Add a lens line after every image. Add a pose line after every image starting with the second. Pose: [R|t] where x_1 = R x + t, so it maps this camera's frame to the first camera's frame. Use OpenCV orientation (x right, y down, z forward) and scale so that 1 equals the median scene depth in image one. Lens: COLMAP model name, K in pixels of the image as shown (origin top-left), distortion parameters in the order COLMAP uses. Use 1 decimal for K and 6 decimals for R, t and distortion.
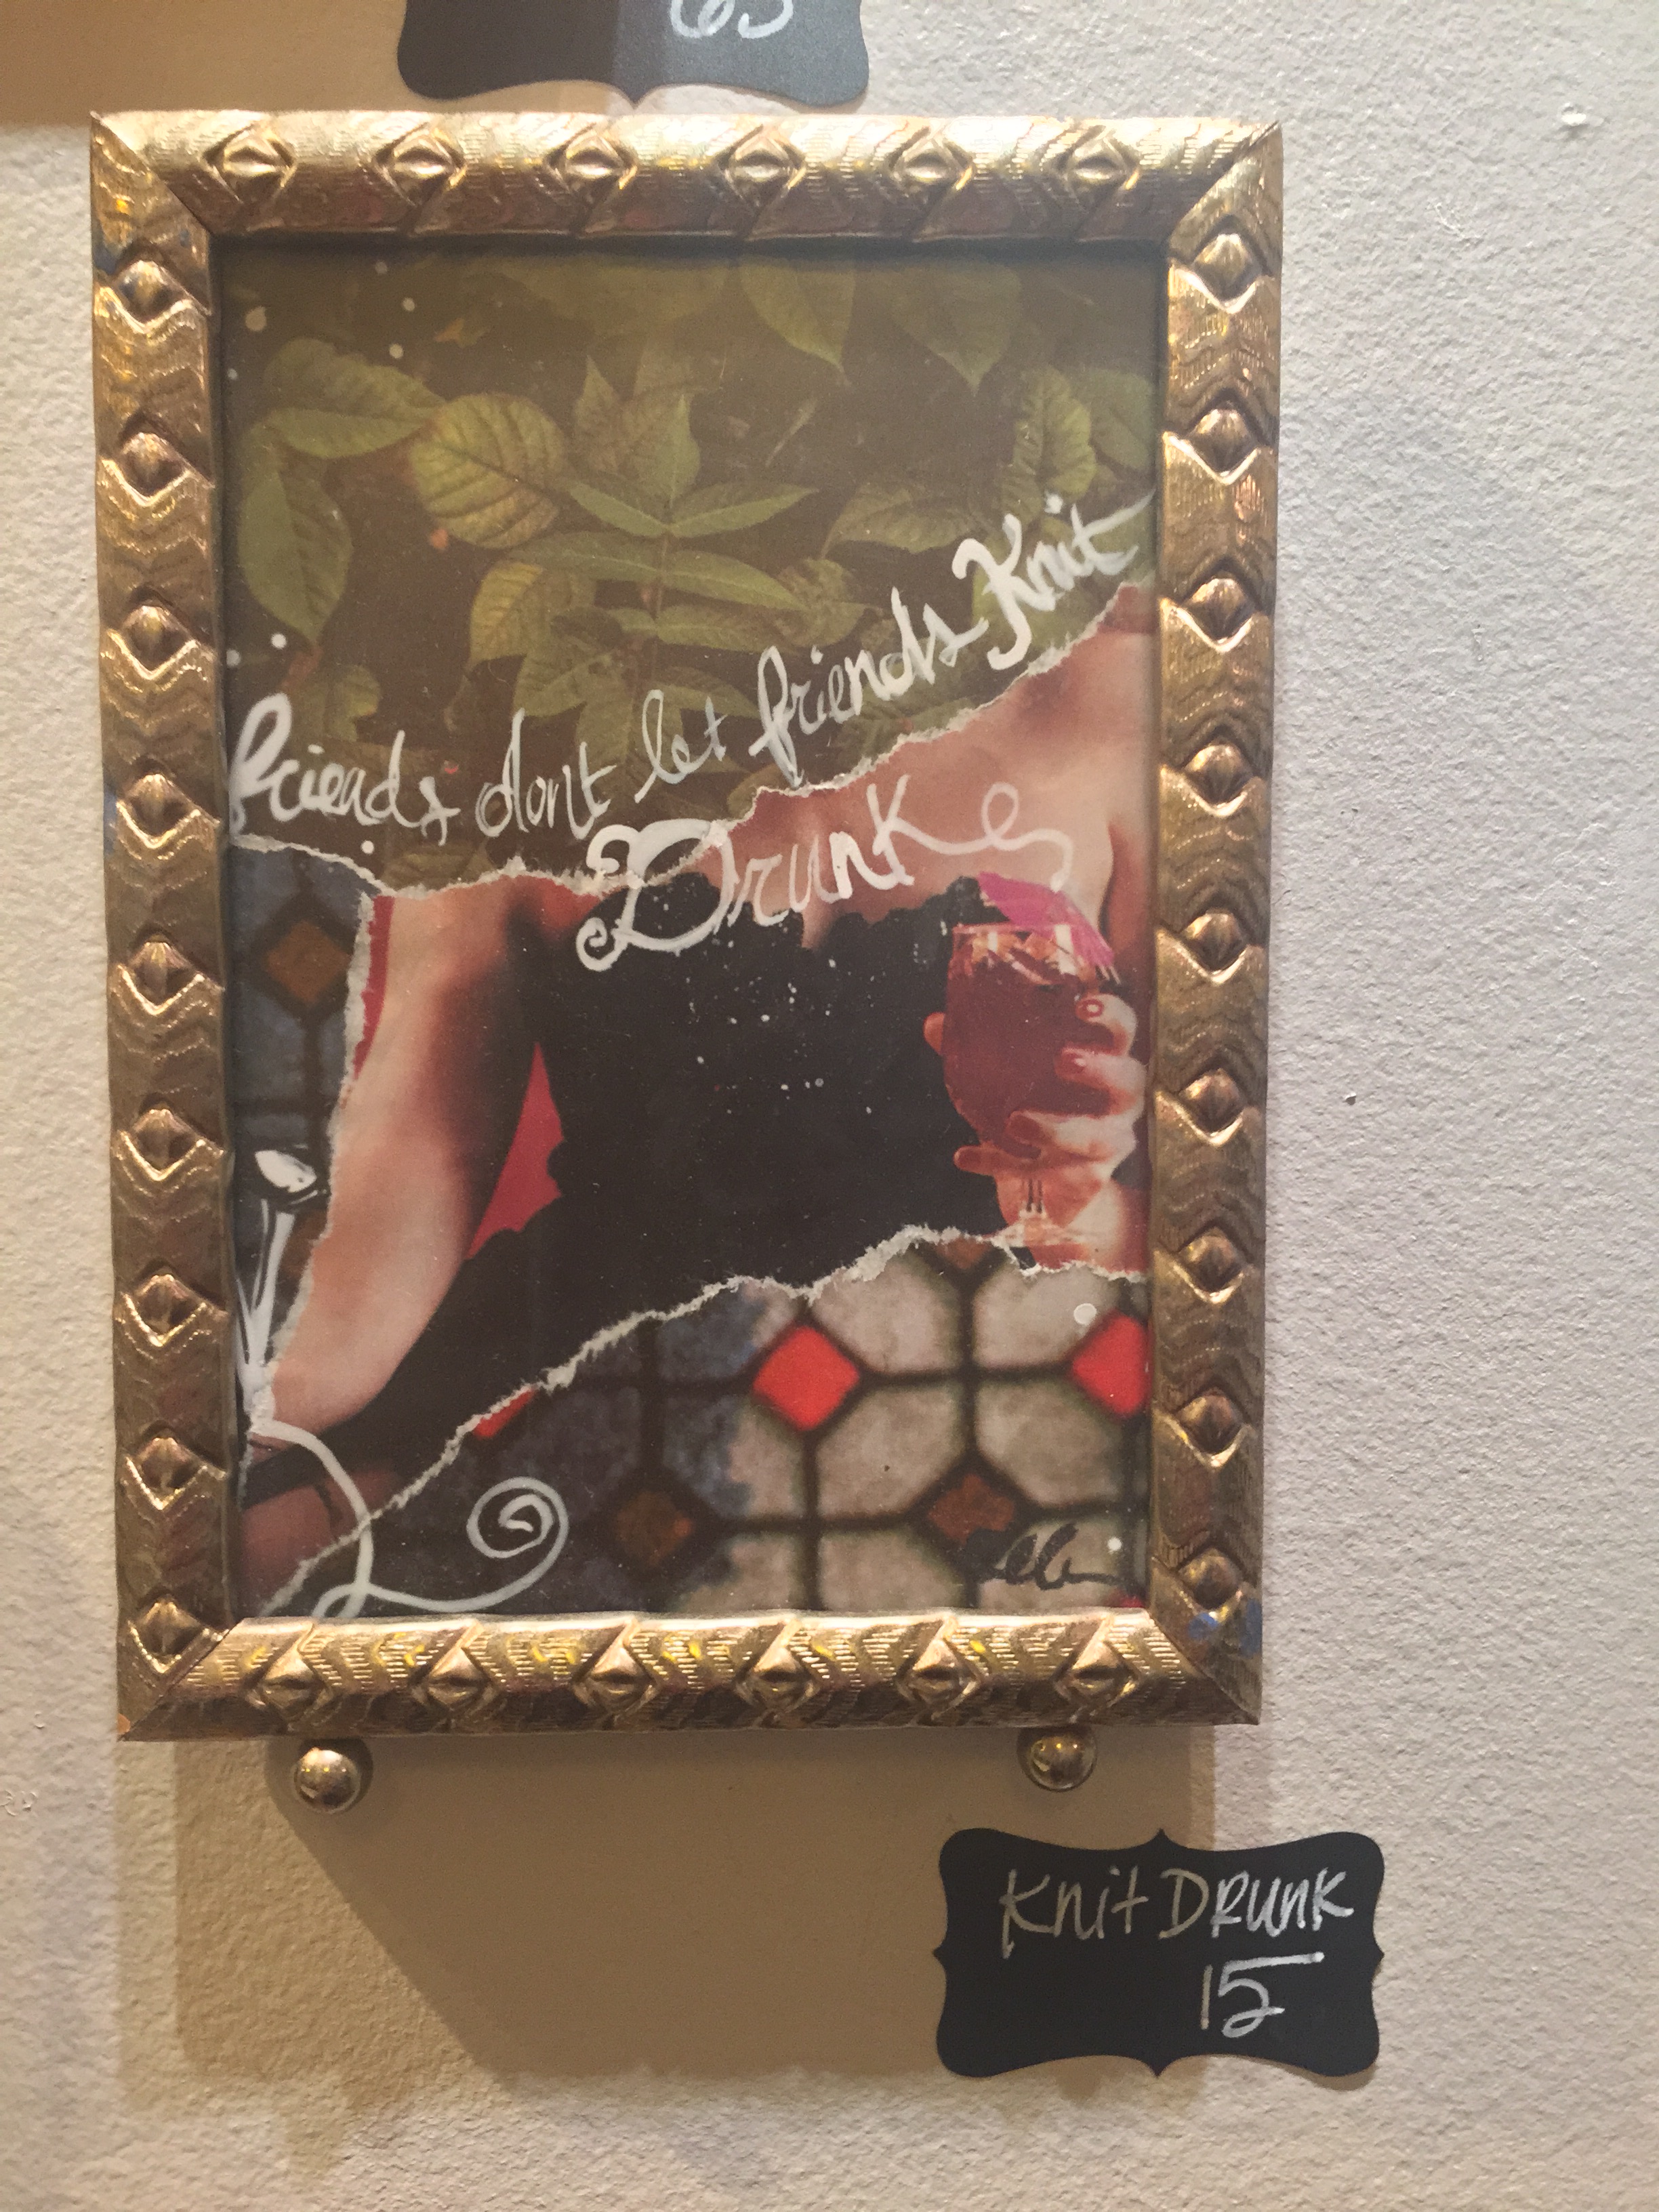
lens RADIAL K [[1854.8, 0, 831.7], [0, 1854.8, 1124.1], [0, 0, 1]] dist [0.056654, -0.092387]
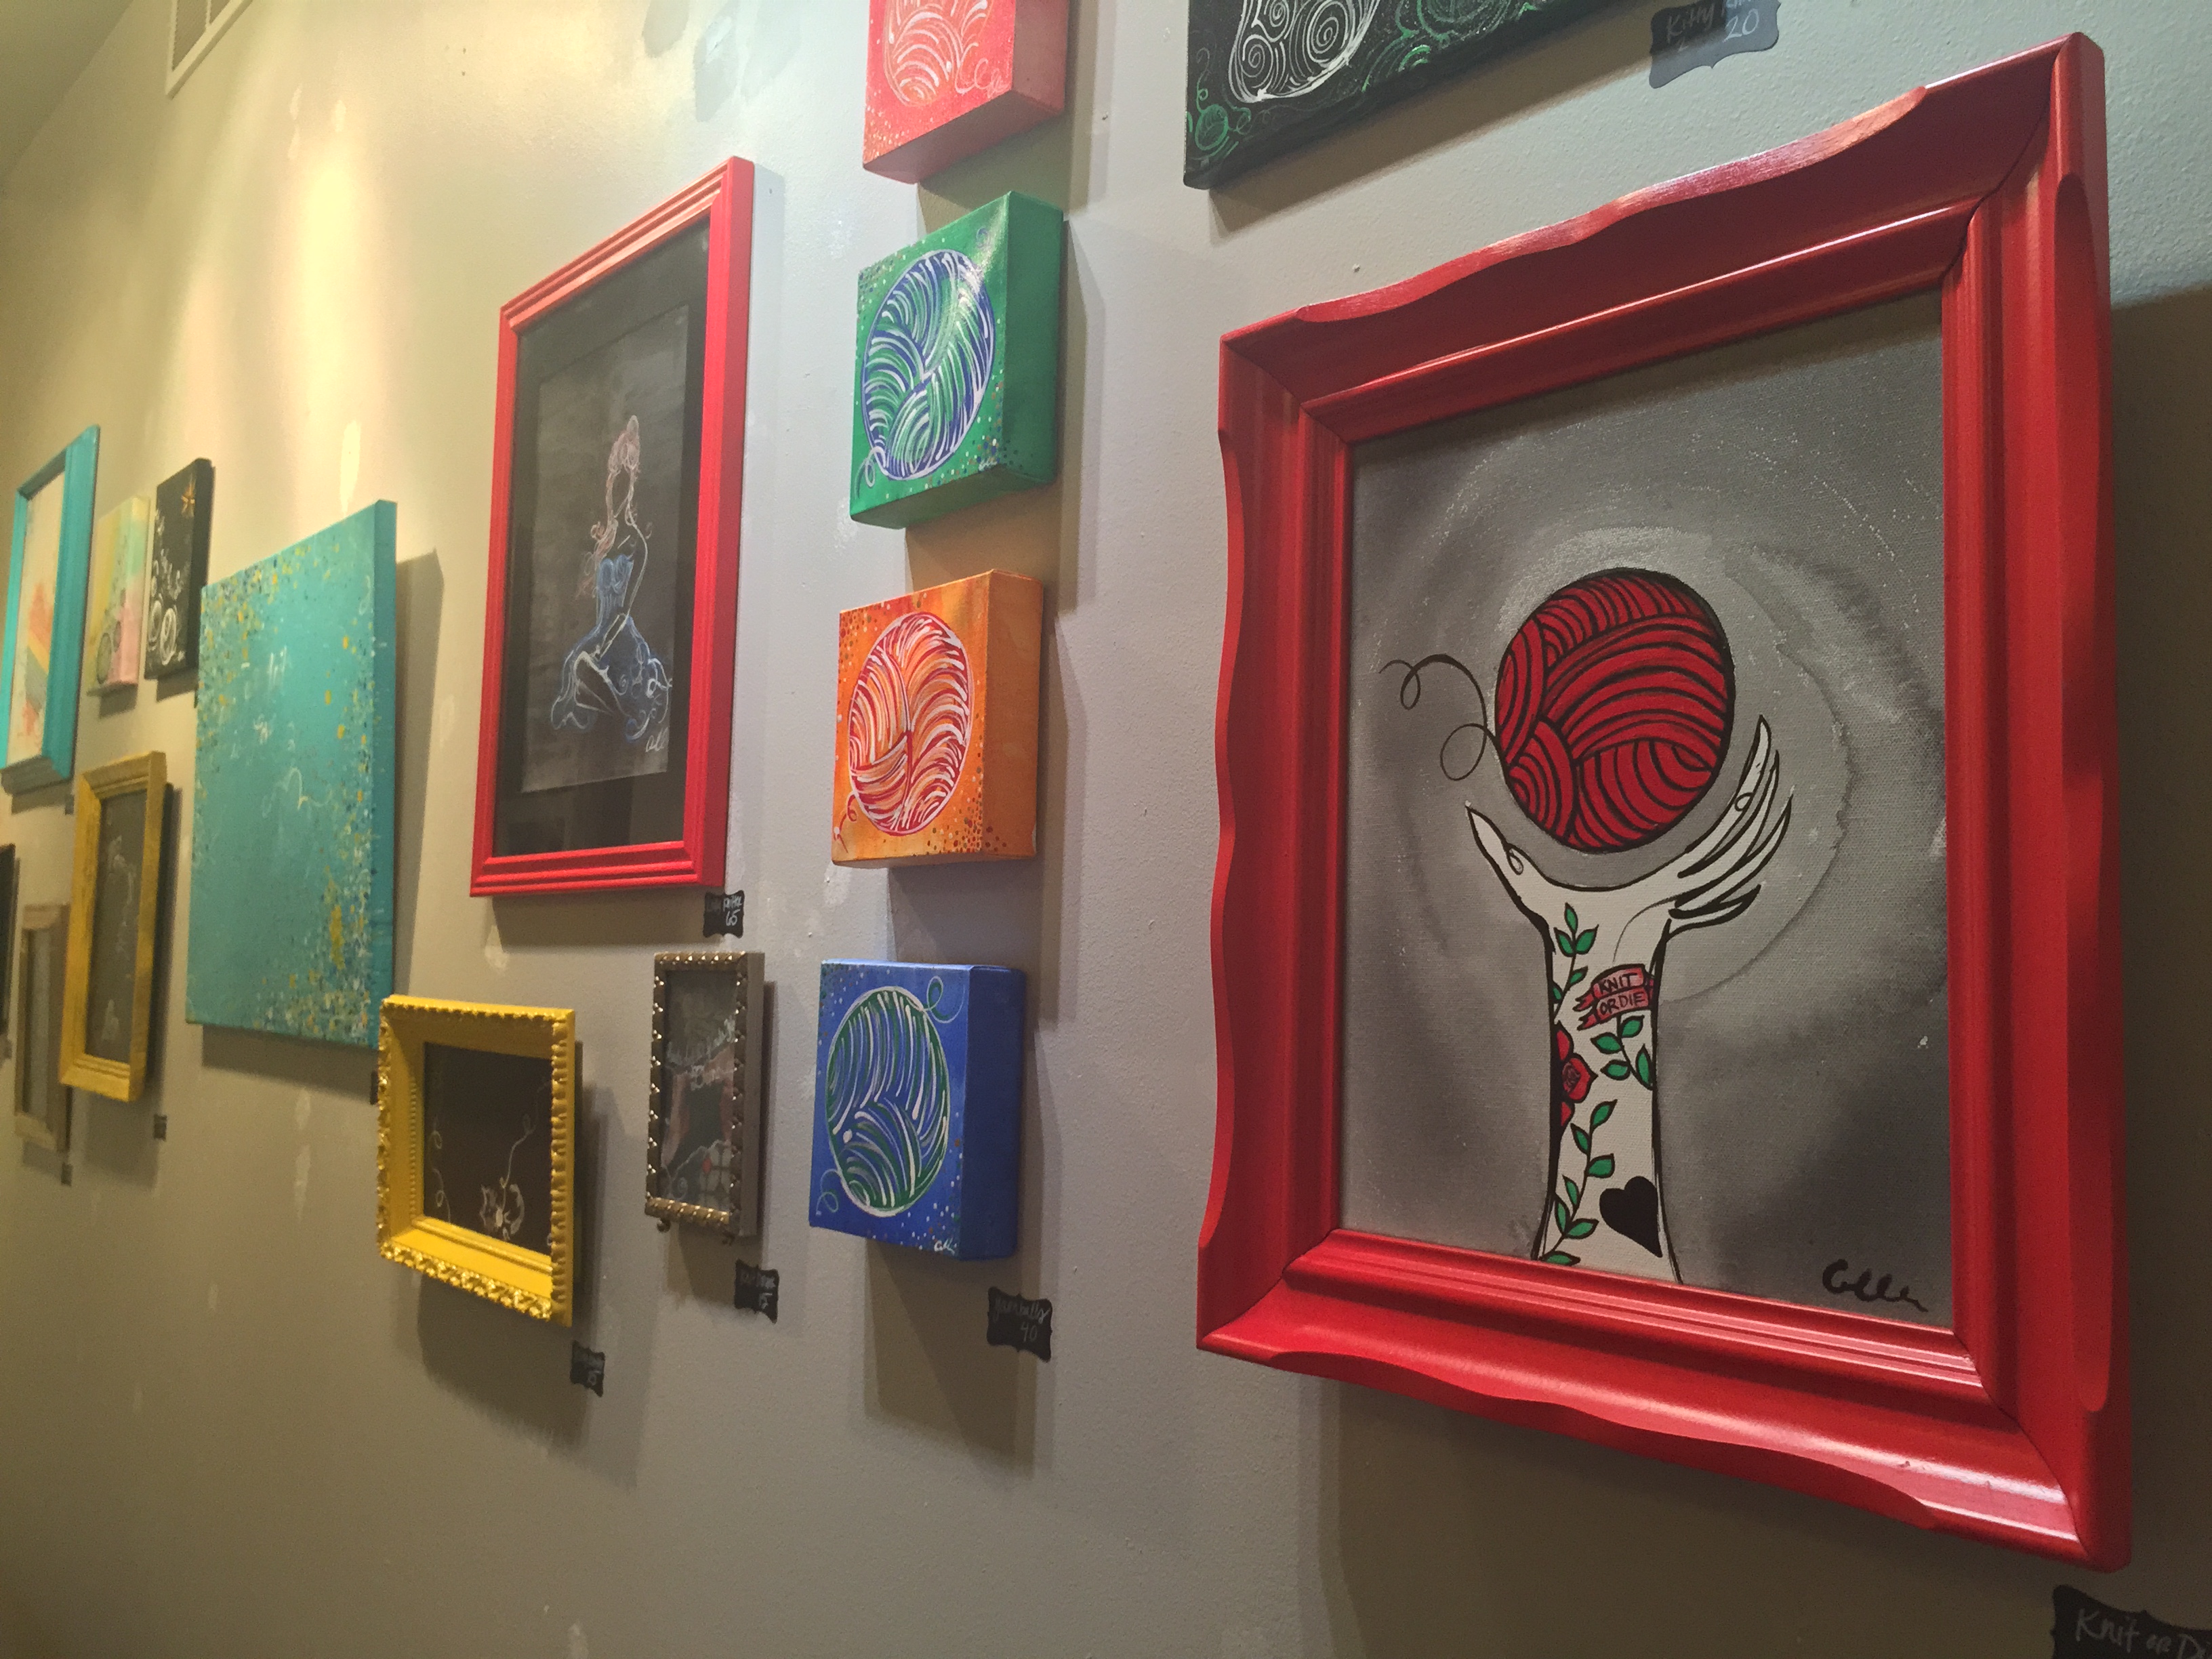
lens RADIAL K [[1854.8, 0, 1108.6], [0, 1854.8, 824.5], [0, 0, 1]] dist [0.056654, -0.092387]
pose [[0.644771, -0.044291, -0.763091, 5.136449], [-0.055319, 0.992998, -0.104377, -0.369100], [0.762371, 0.109513, 0.637806, -1.791882]]
